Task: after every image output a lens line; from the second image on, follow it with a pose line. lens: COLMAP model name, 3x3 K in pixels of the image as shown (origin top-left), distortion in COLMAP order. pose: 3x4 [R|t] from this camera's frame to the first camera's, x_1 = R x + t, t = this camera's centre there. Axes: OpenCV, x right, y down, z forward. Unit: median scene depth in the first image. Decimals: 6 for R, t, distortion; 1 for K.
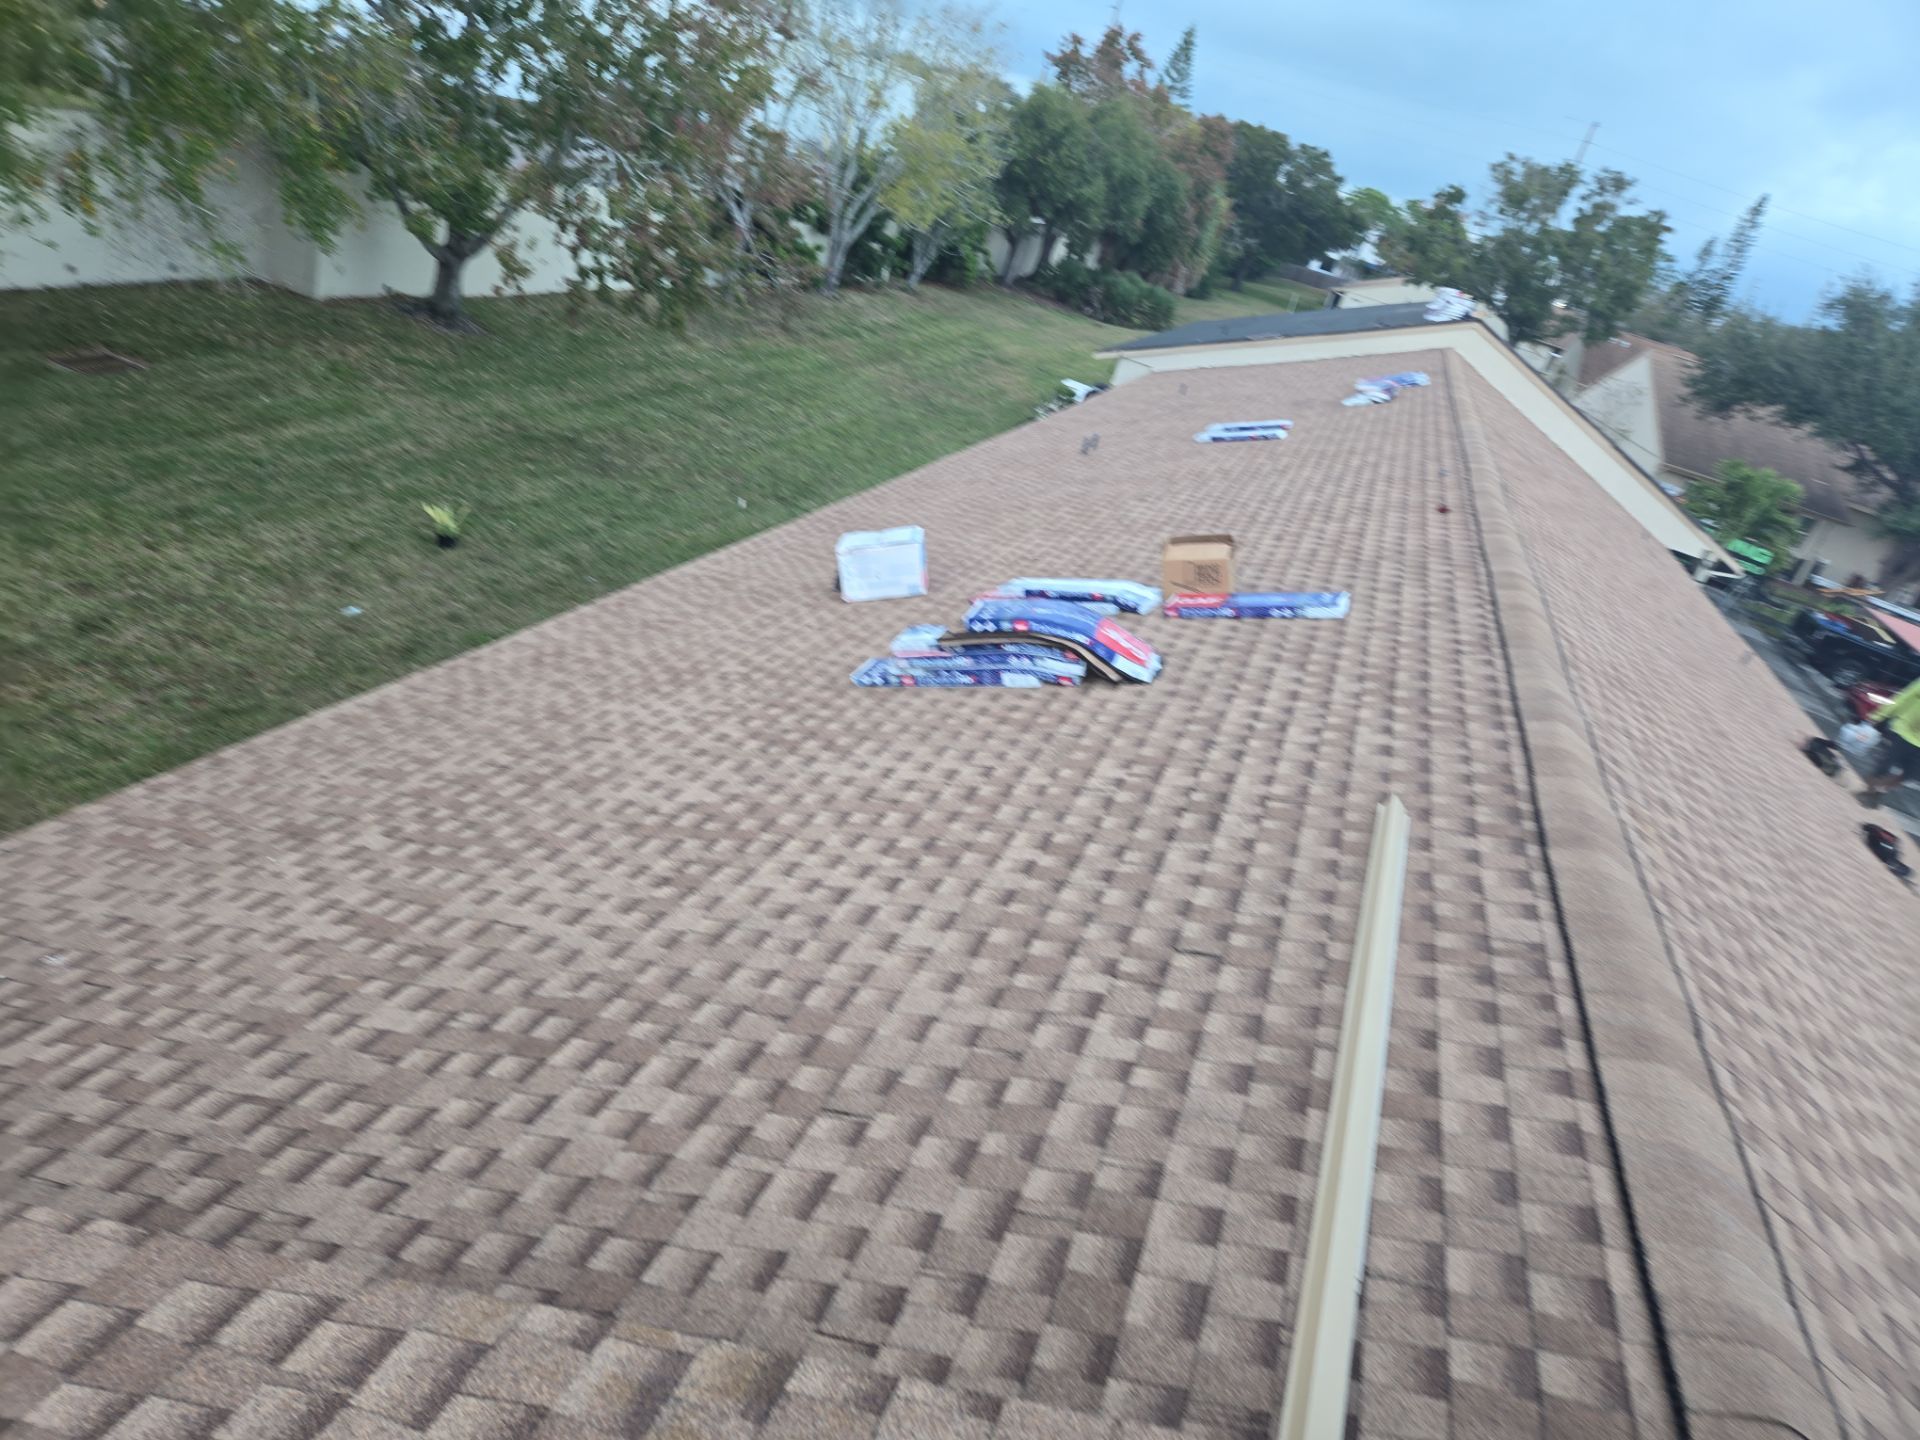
lens RADIAL K [[1291.1, 0, 939.4], [0, 1291.1, 732.9], [0, 0, 1]] dist [0.089477, -0.082780]
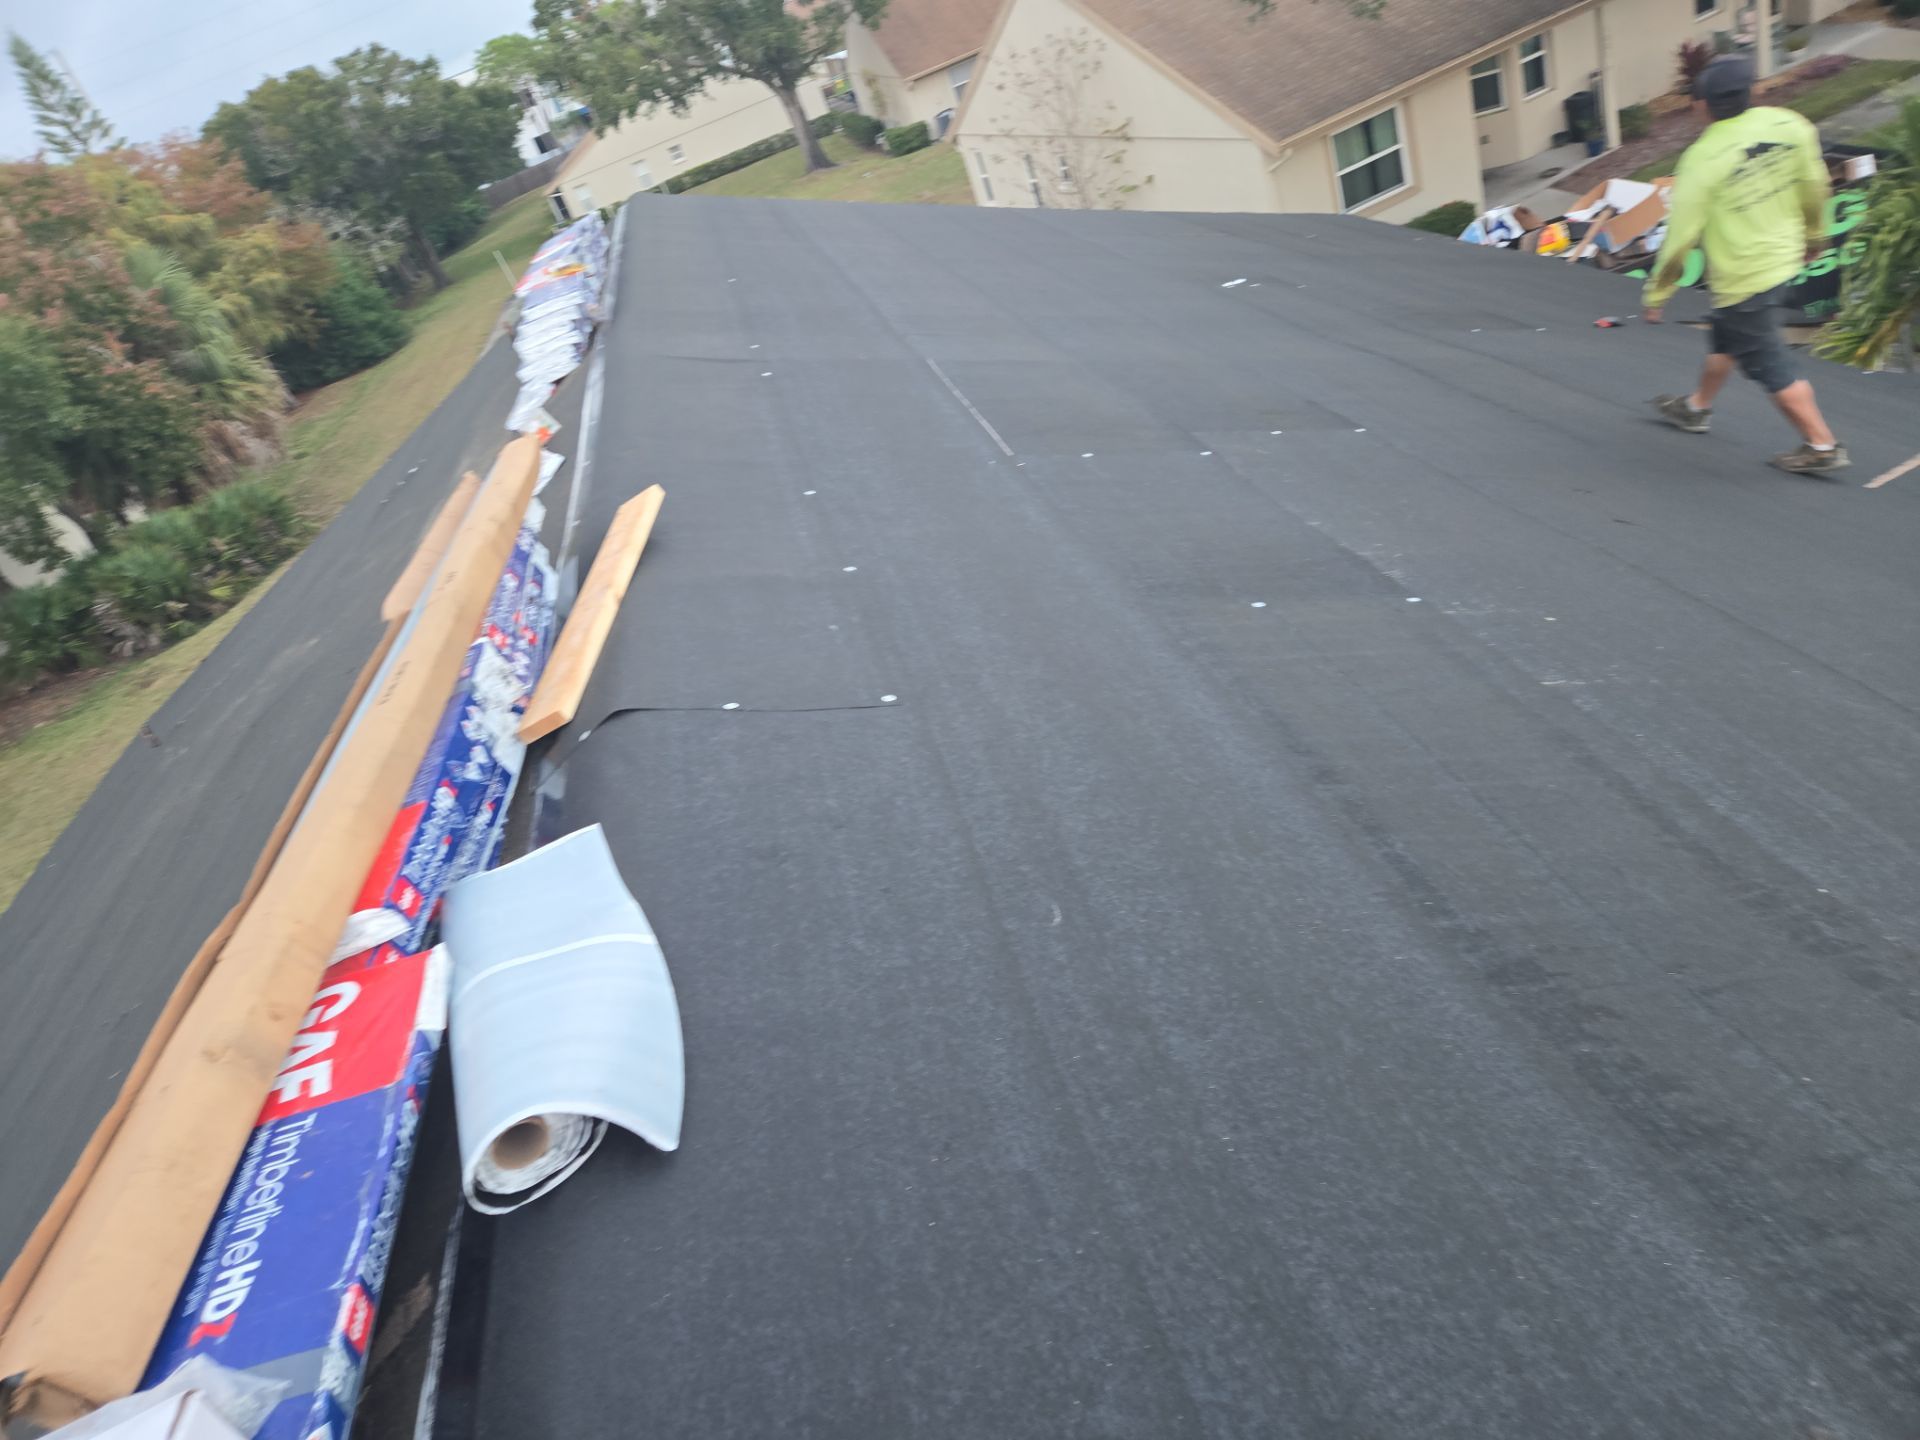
lens RADIAL K [[1334.0, 0, 954.3], [0, 1334.0, 741.1], [0, 0, 1]] dist [0.100484, -0.084903]
pose [[0.667626, -0.726890, 0.160958, 0.396495], [0.712664, 0.686508, 0.144280, -0.305079], [-0.215375, 0.018383, 0.976358, 0.874337]]
